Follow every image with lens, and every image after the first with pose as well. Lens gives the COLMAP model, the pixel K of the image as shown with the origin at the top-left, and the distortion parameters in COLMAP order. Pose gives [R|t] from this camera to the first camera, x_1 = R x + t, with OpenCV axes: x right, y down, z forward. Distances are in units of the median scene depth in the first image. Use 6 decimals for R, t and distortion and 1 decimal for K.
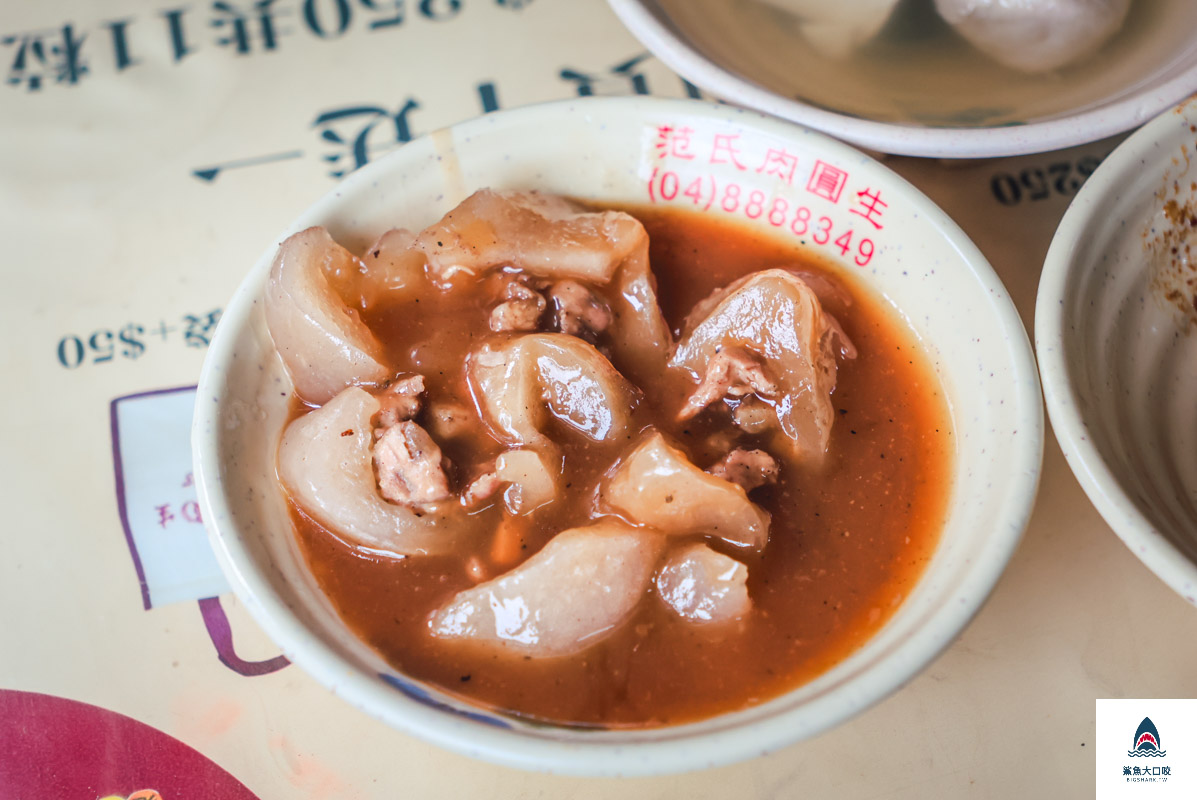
lens RADIAL K [[2711.1, 0, 604.5], [0, 2711.1, 404.4], [0, 0, 1]] dist [0.075047, 0.000000]
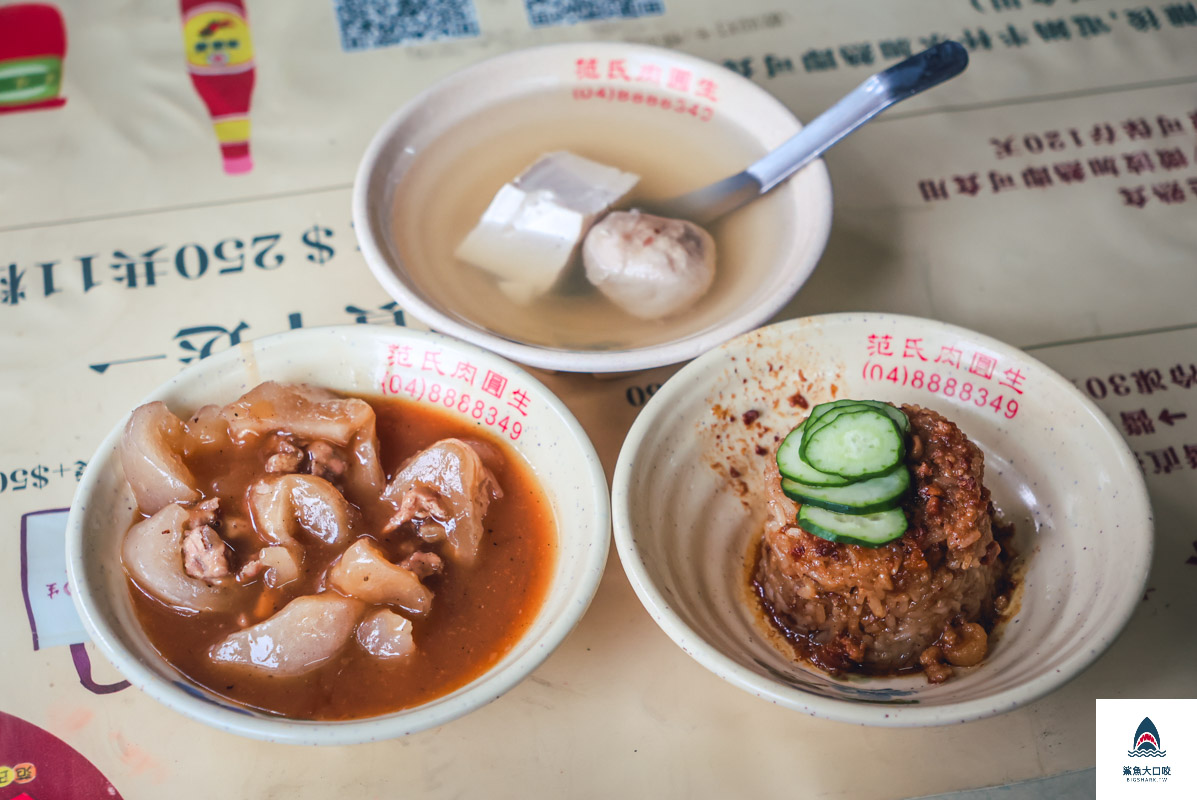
lens RADIAL K [[2645.7, 0, 595.4], [0, 2645.7, 394.2], [0, 0, 1]] dist [0.114423, 0.000000]
pose [[0.999424, 0.033924, 0.000940, 0.139053], [-0.033710, 0.995541, -0.088103, 0.054264], [-0.003924, 0.088020, 0.996111, -0.498845]]
